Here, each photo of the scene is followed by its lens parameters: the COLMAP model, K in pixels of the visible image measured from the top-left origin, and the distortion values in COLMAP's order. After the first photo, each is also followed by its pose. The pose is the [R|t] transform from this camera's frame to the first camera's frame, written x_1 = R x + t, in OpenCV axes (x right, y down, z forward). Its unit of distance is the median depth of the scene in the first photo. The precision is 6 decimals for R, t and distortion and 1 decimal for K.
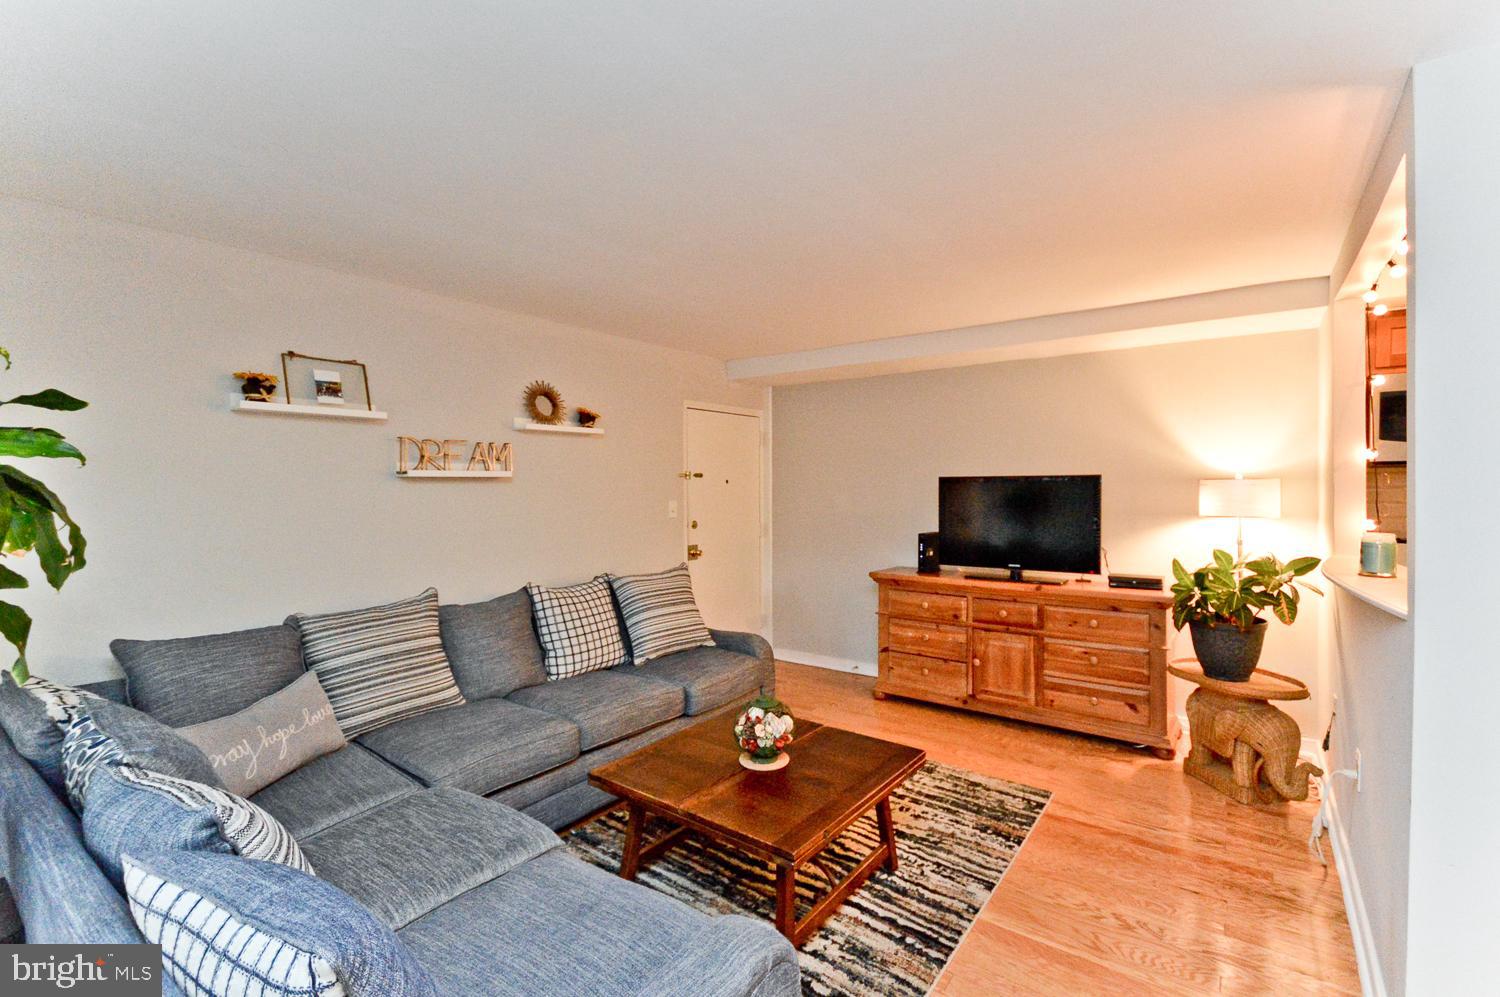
lens RADIAL K [[668.4, 0, 751.5], [0, 668.4, 492.2], [0, 0, 1]] dist [0.012615, 0.000194]
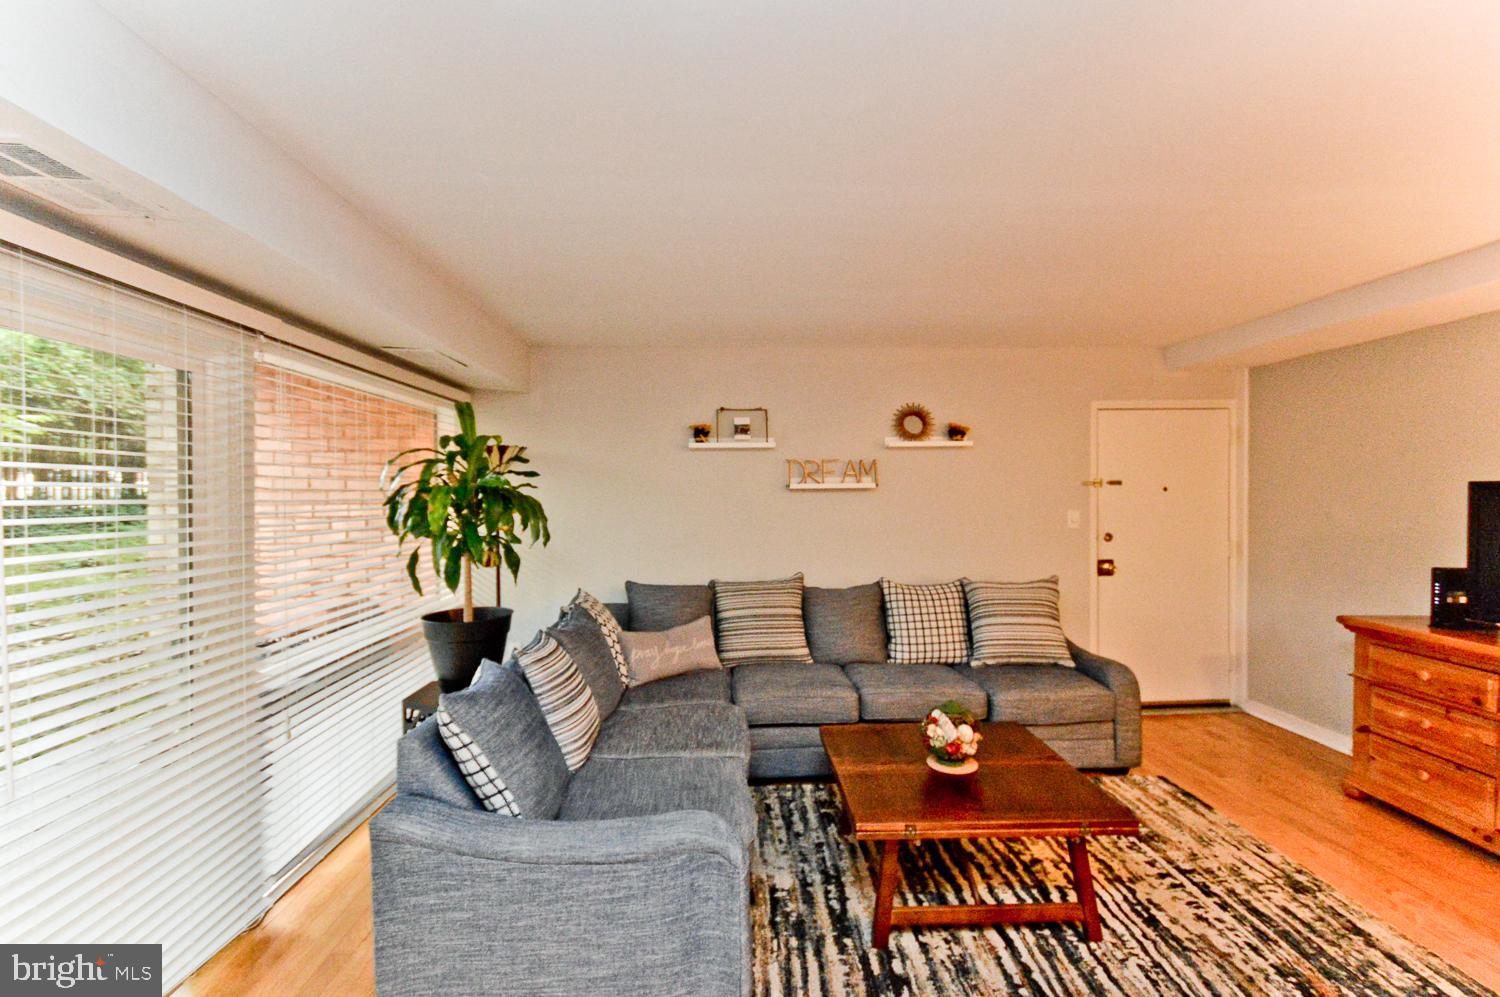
lens RADIAL K [[662.5, 0, 750.8], [0, 662.5, 501.9], [0, 0, 1]] dist [0.016592, -0.006434]
pose [[0.634503, 0.010713, -0.772846, 0.481024], [-0.004075, 0.999936, 0.010515, -0.010475], [0.772909, -0.003522, 0.634507, 0.089204]]
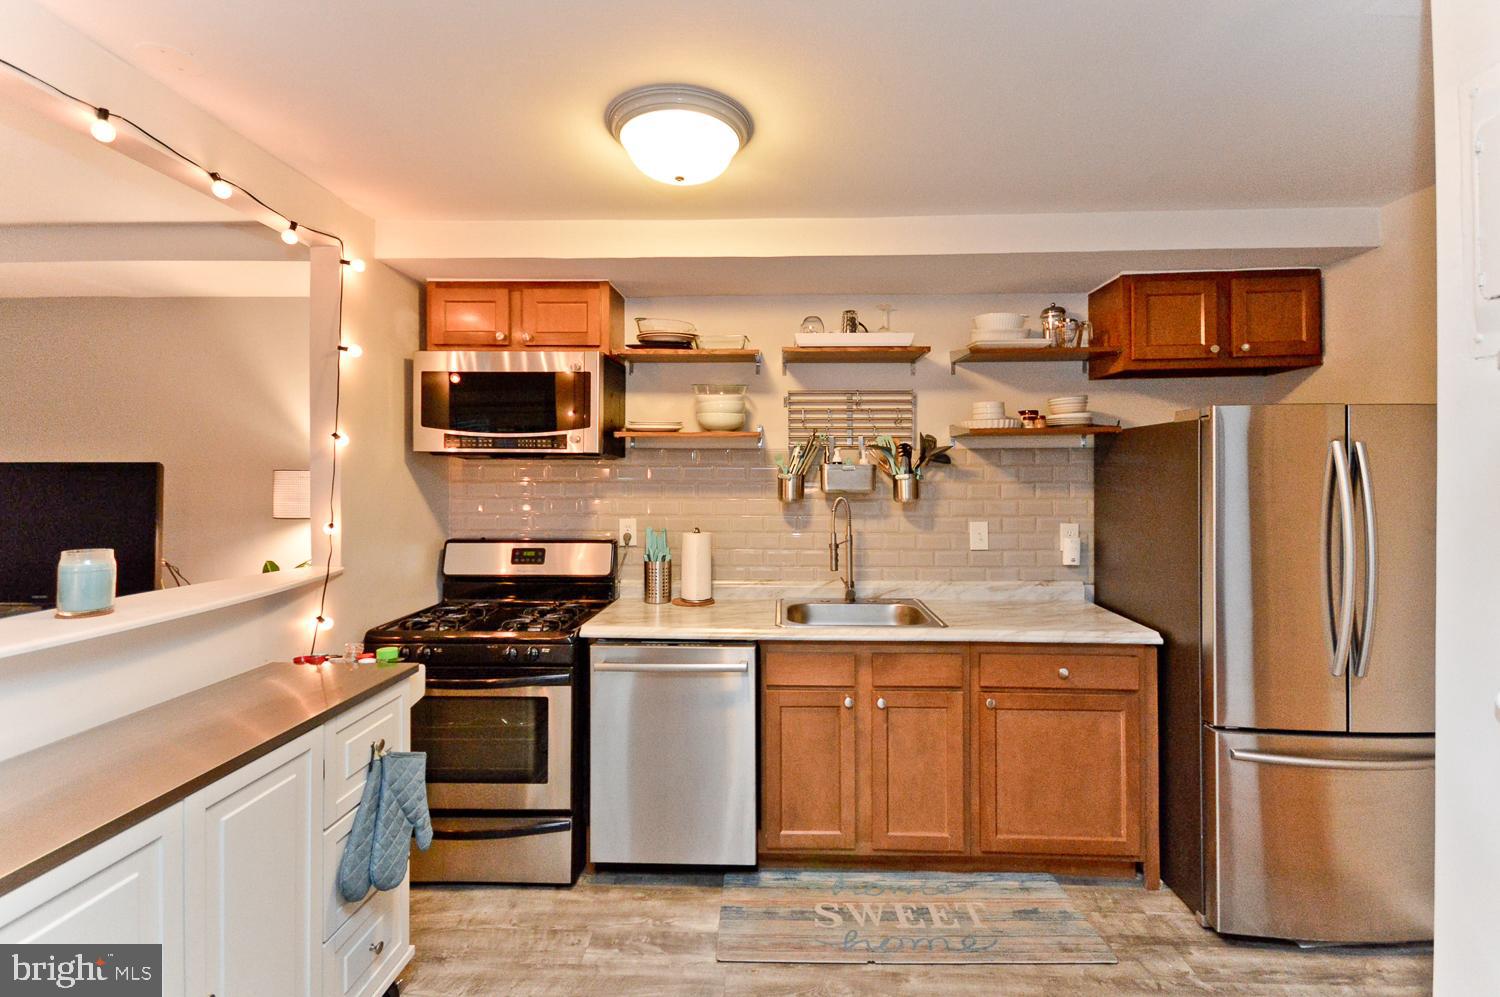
lens RADIAL K [[678.6, 0, 753.5], [0, 678.6, 475.8], [0, 0, 1]] dist [0.015548, 0.000098]
pose [[0.825640, 0.006913, 0.564154, 0.783631], [-0.000218, 0.999929, -0.011935, -0.004211], [-0.564197, 0.009731, 0.825583, 0.043269]]
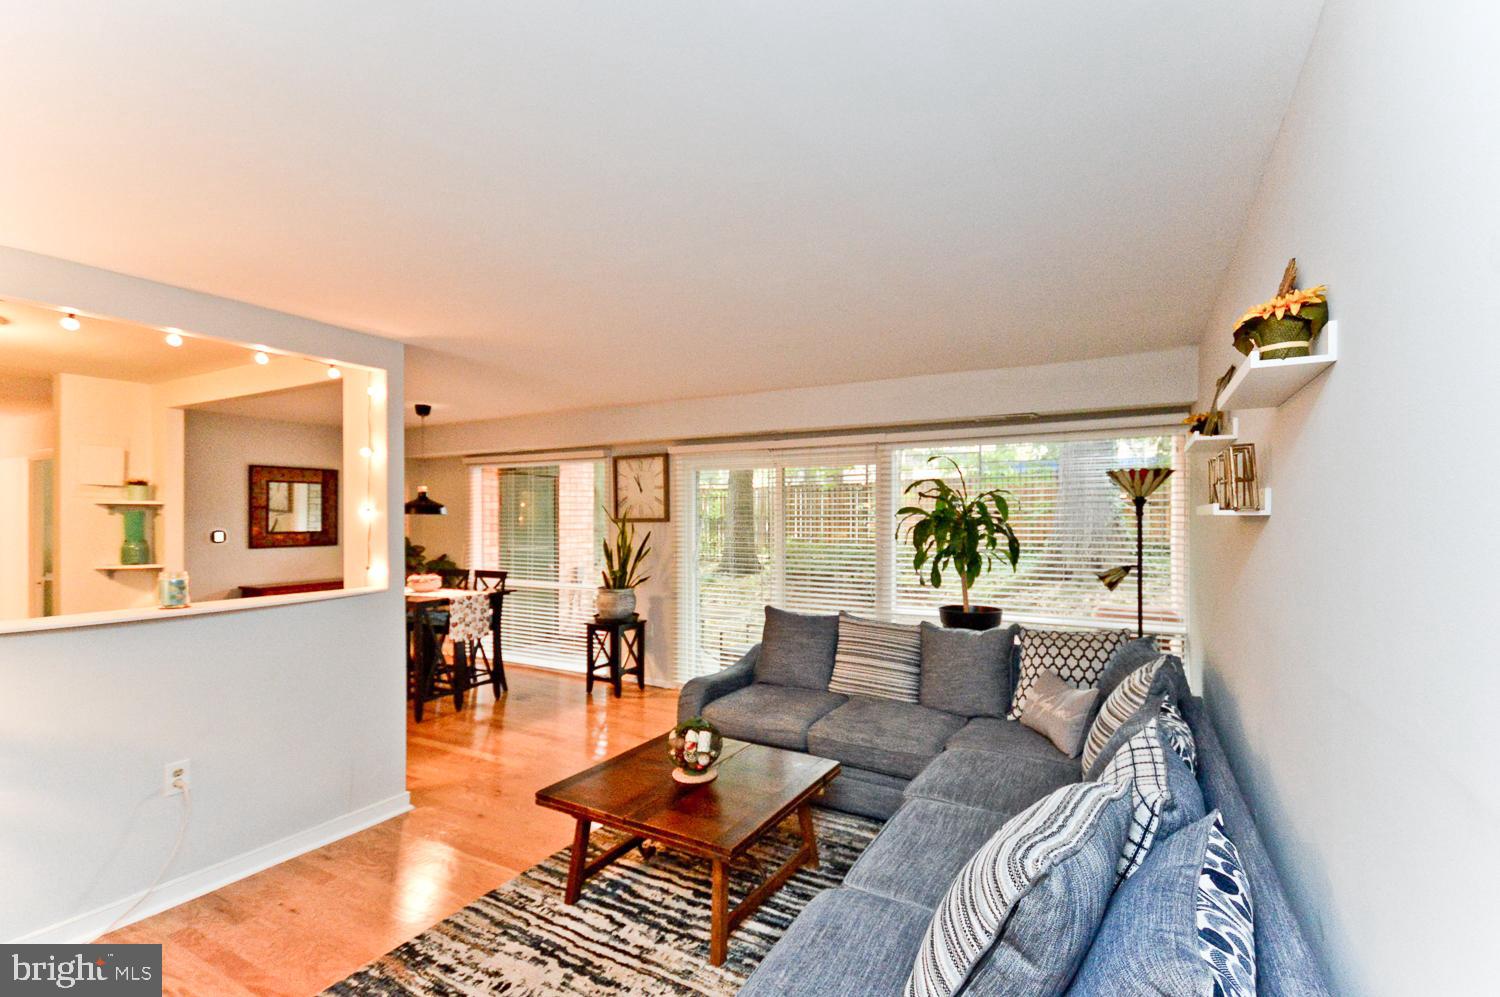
lens RADIAL K [[665.7, 0, 756.4], [0, 665.7, 518.9], [0, 0, 1]] dist [0.009568, -0.000167]
pose [[-0.990971, 0.006377, -0.133922, 0.050241], [0.004396, 0.999877, 0.015081, -0.033555], [0.134002, 0.014356, -0.990877, 1.666397]]
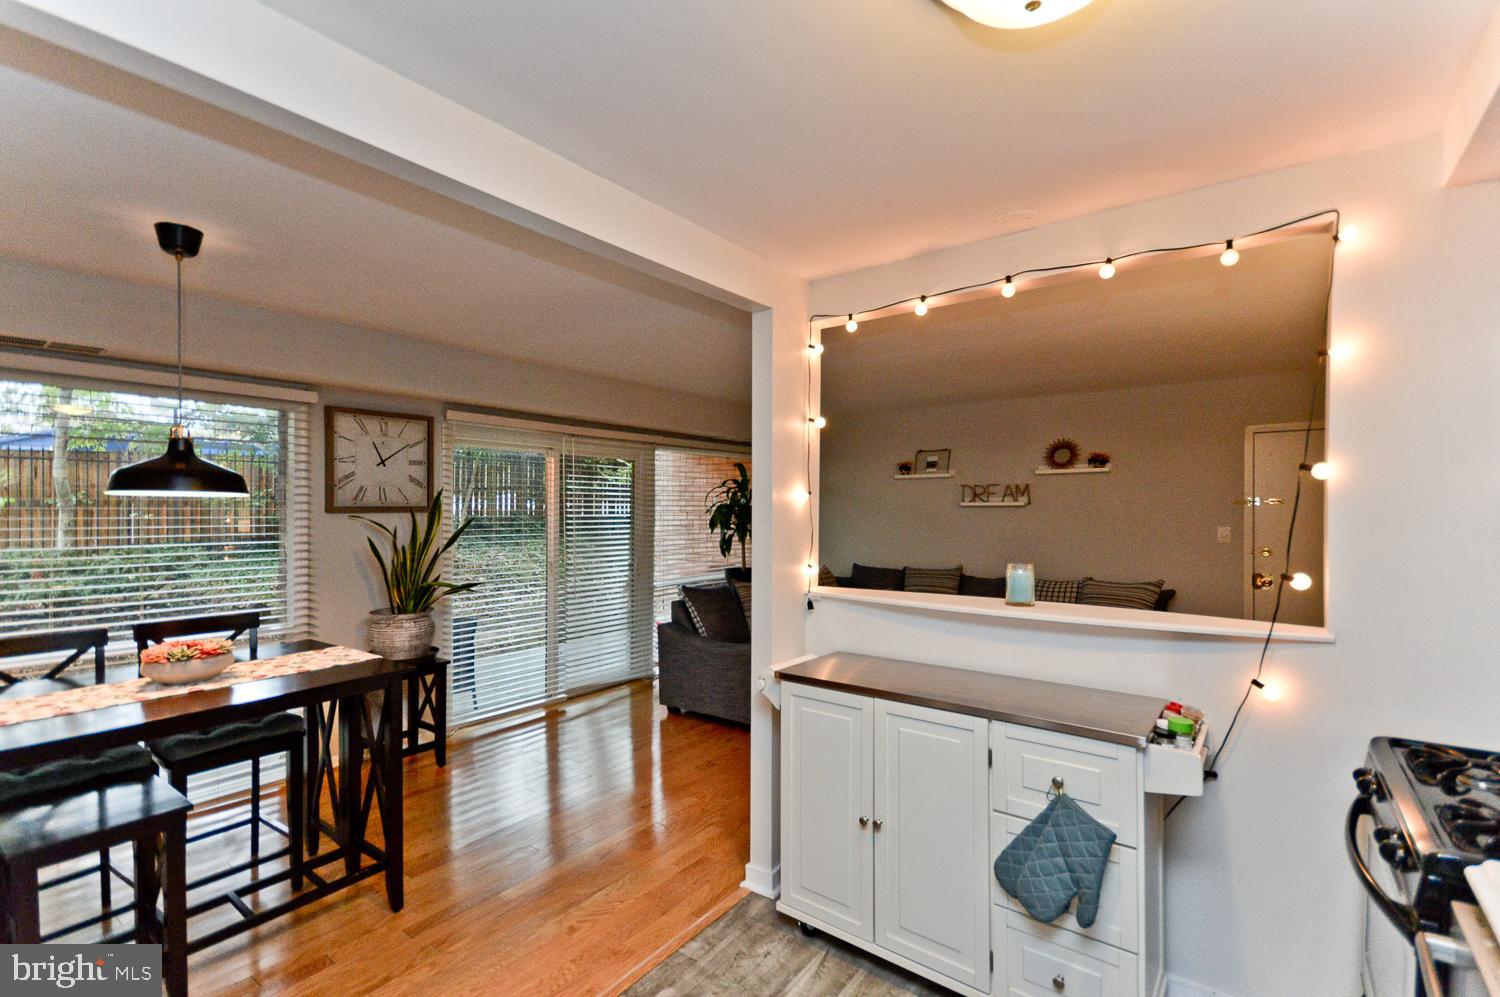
lens RADIAL K [[667.9, 0, 750.5], [0, 667.9, 508.2], [0, 0, 1]] dist [0.024946, -0.013028]
pose [[-0.014453, 0.003585, -0.999889, 1.415851], [-0.010933, 0.999933, 0.003744, -0.017155], [0.999836, 0.010986, -0.014413, 0.436660]]
